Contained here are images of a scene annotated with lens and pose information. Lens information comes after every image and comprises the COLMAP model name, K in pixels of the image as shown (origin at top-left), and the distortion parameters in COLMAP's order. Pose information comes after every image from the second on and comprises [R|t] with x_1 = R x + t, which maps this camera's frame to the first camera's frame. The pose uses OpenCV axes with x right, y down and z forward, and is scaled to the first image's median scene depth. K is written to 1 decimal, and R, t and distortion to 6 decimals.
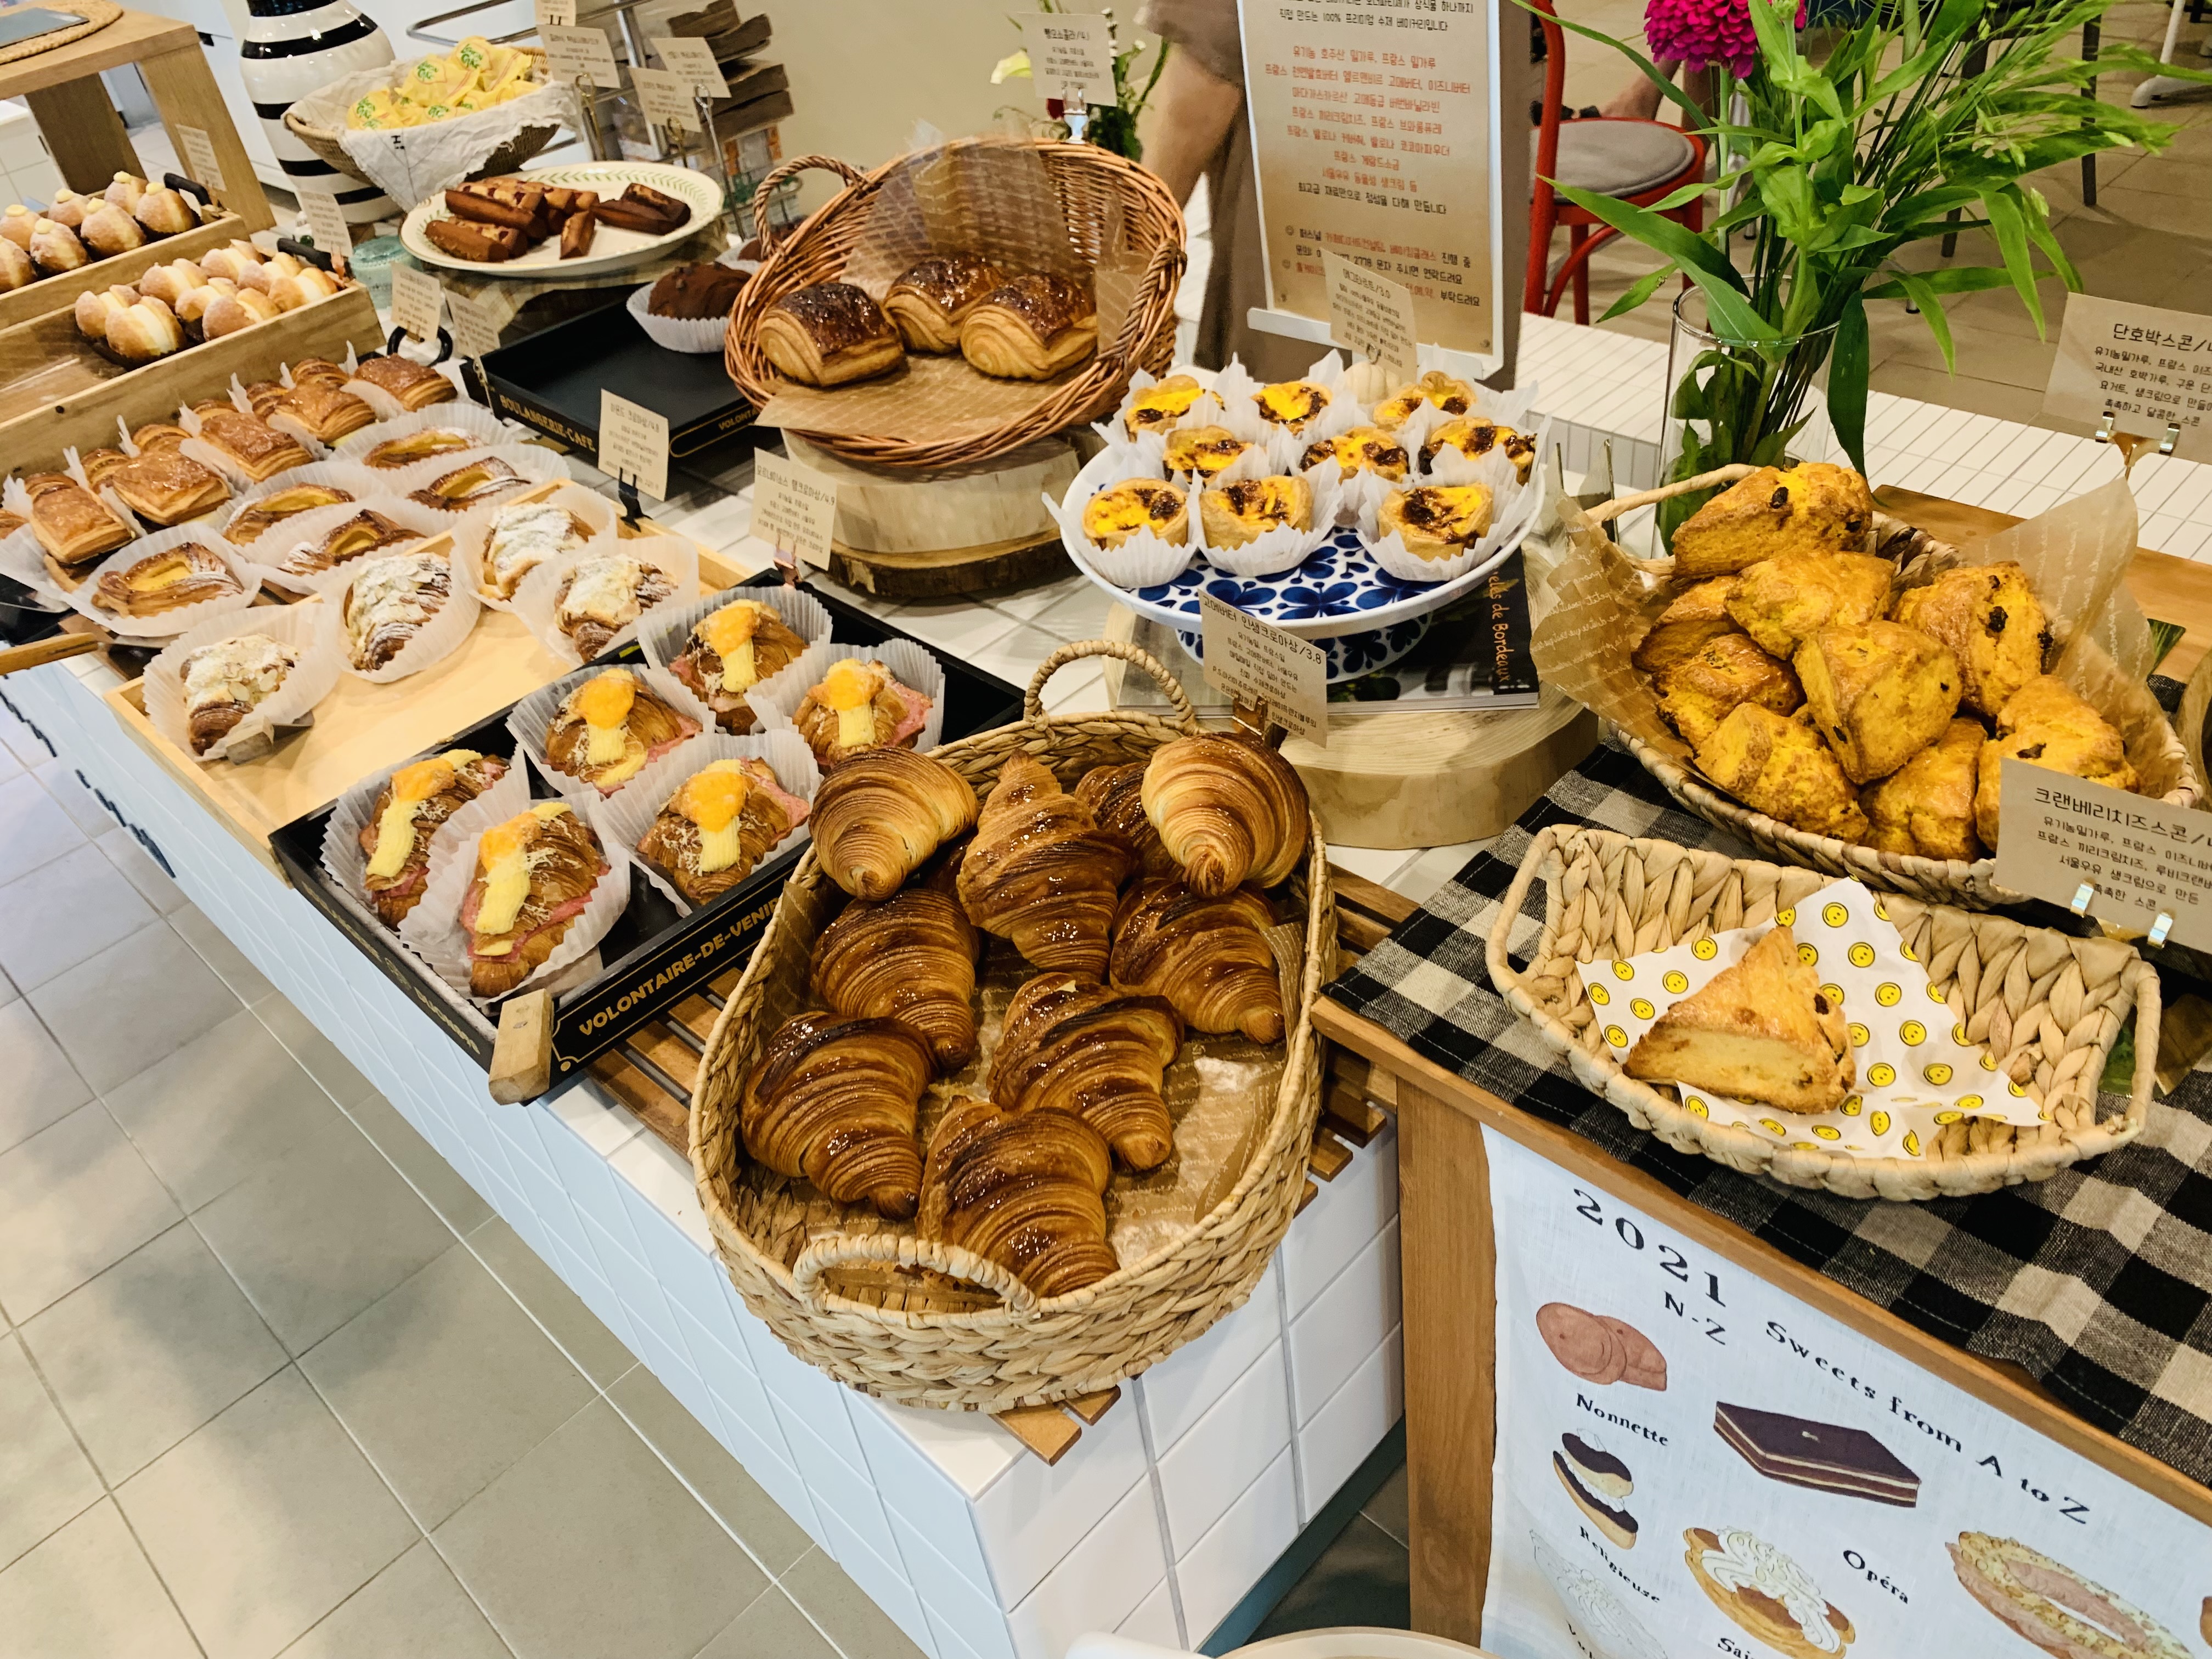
lens RADIAL K [[1687.9, 0, 1106.0], [0, 1687.9, 829.5], [0, 0, 1]] dist [0.084666, -0.179917]
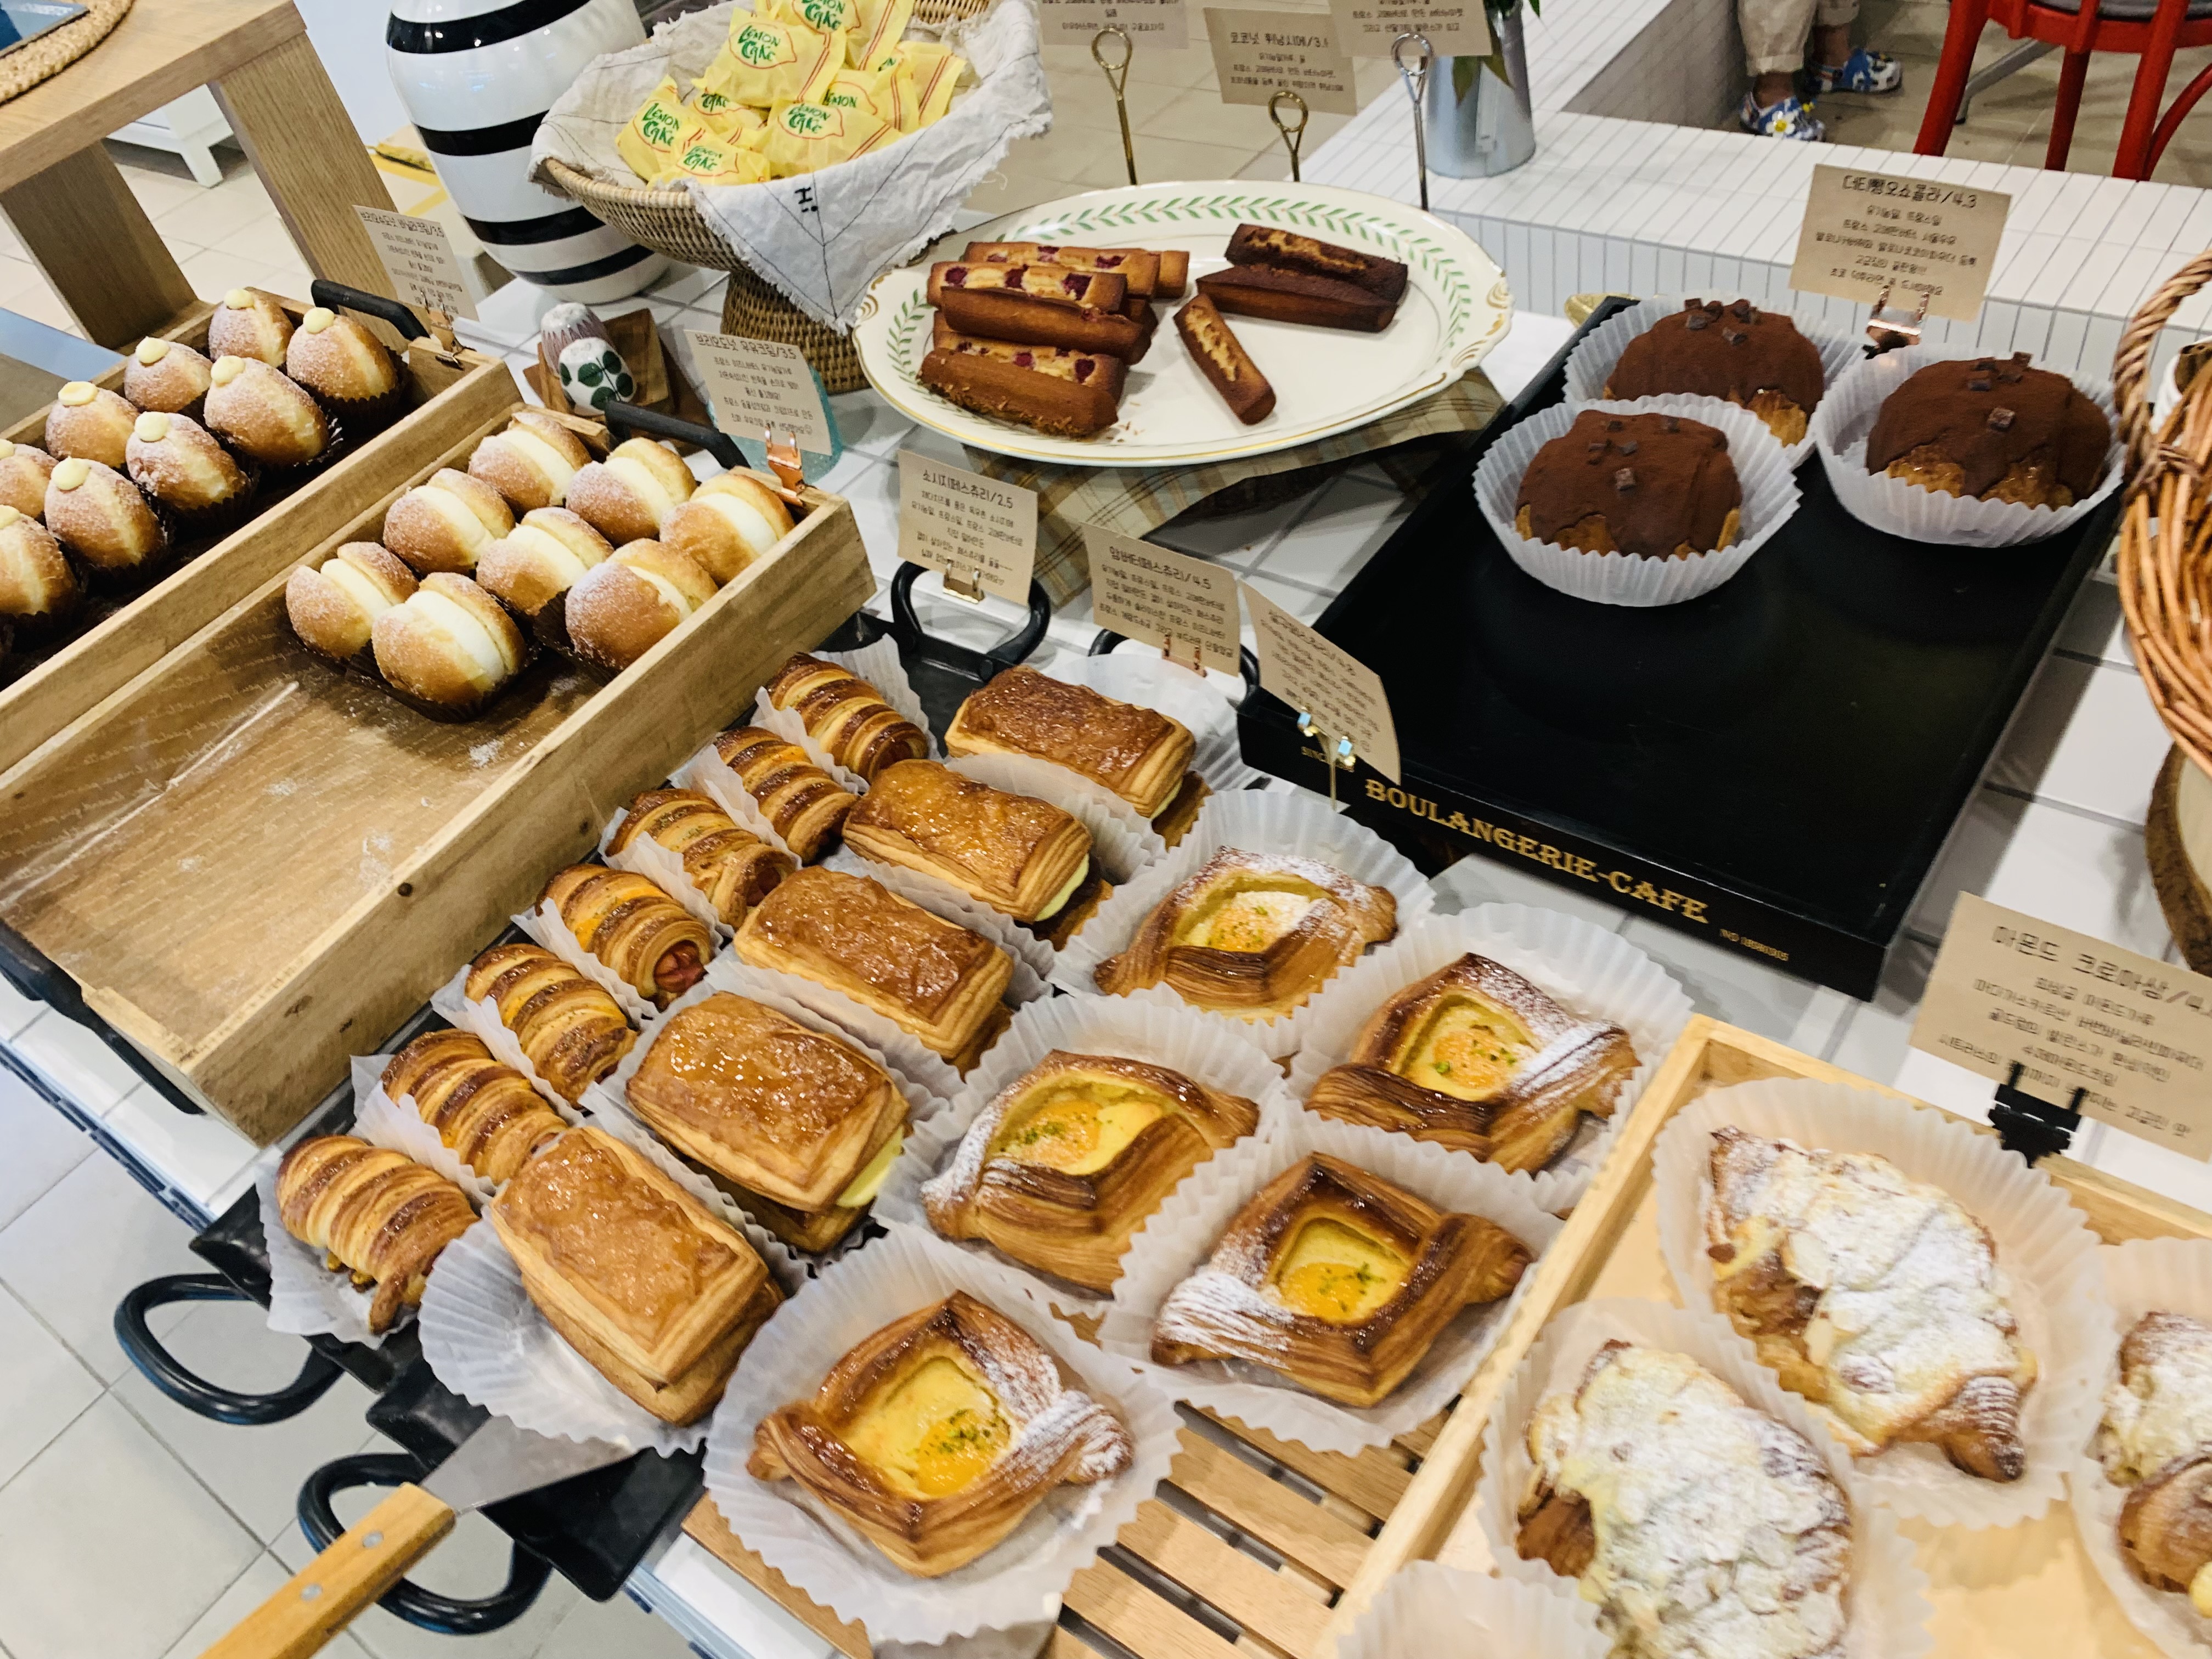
lens RADIAL K [[1687.9, 0, 1106.0], [0, 1687.9, 829.5], [0, 0, 1]] dist [0.084666, -0.179917]
pose [[0.988245, -0.145856, 0.045794, -0.707288], [0.140513, 0.984625, 0.103781, -0.468016], [-0.060227, -0.096126, 0.993545, 0.810211]]
